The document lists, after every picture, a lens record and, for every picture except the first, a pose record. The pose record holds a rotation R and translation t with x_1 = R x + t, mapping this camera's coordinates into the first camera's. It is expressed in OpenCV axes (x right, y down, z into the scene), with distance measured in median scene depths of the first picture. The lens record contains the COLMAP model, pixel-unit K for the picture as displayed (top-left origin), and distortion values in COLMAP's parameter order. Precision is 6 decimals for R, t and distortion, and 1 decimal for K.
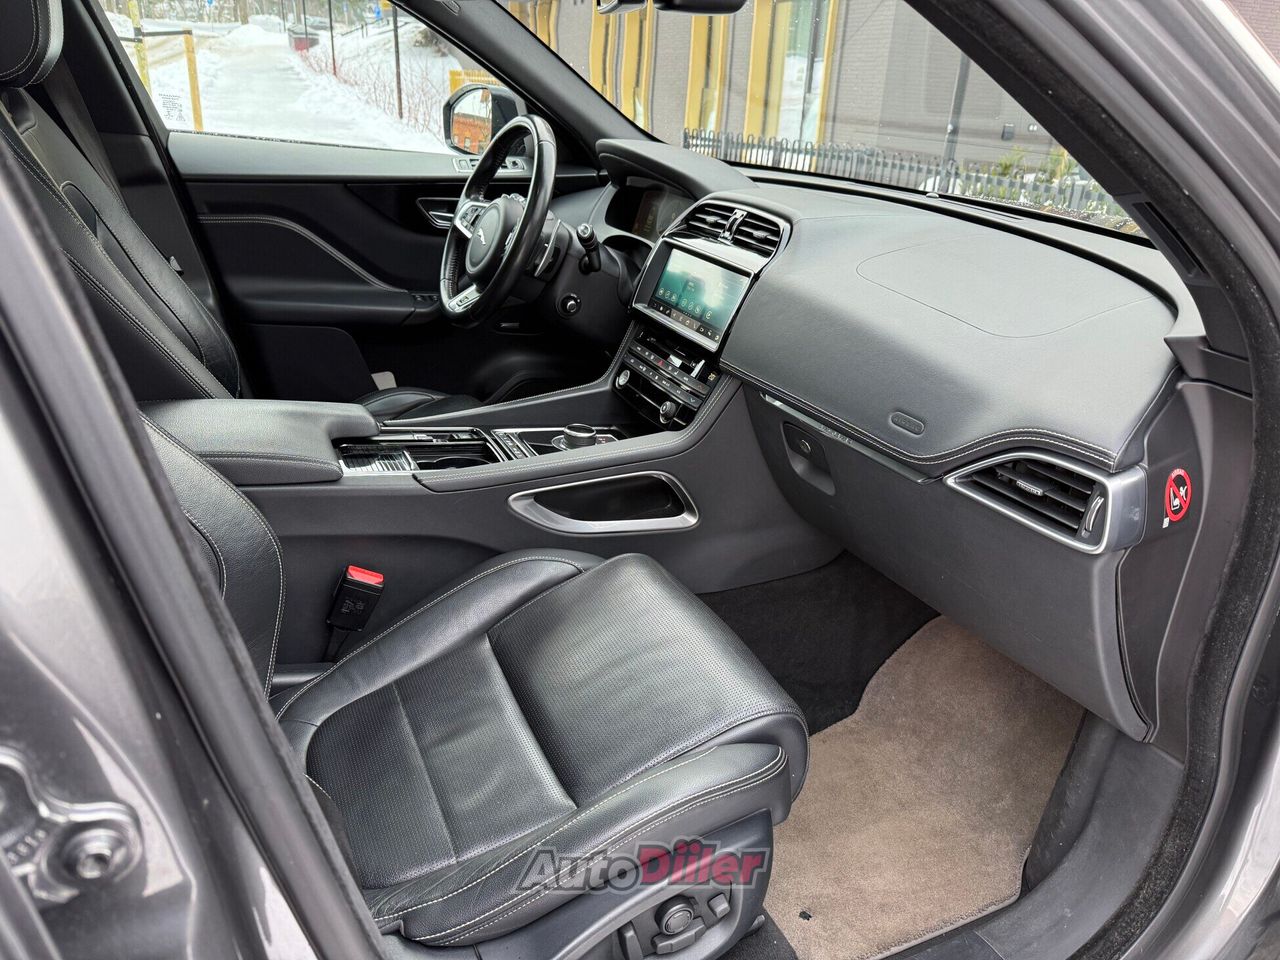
lens RADIAL K [[923.6, 0, 637.9], [0, 923.6, 487.2], [0, 0, 1]] dist [0.004696, -0.005614]
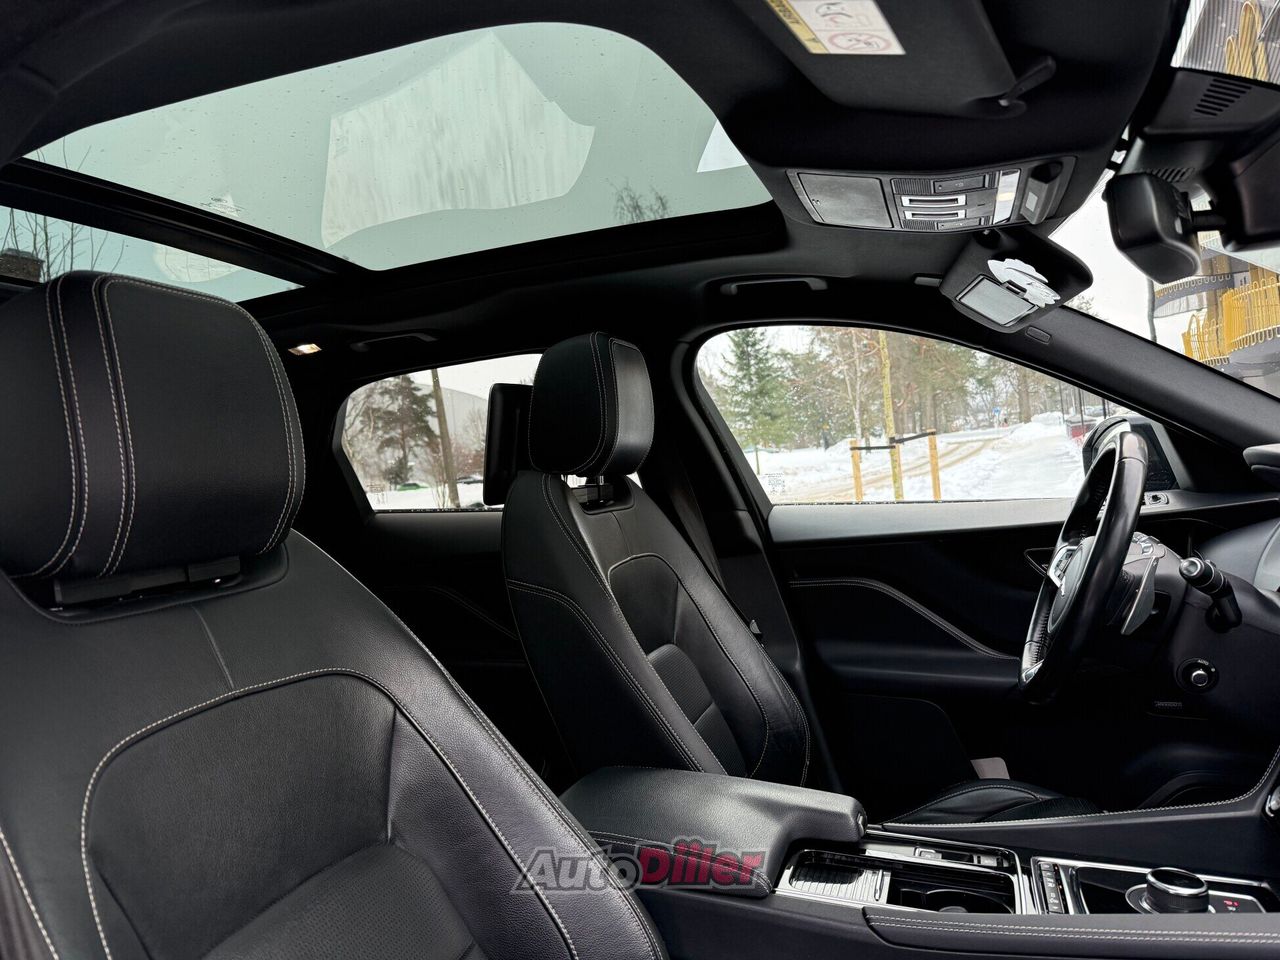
lens RADIAL K [[912.8, 0, 640.0], [0, 912.8, 480.0], [0, 0, 1]] dist [-0.001571, -0.003556]
pose [[0.703233, -0.130714, -0.698840, 0.112520], [-0.157180, 0.930046, -0.332128, -0.040492], [0.693367, 0.343407, 0.633493, 0.216884]]
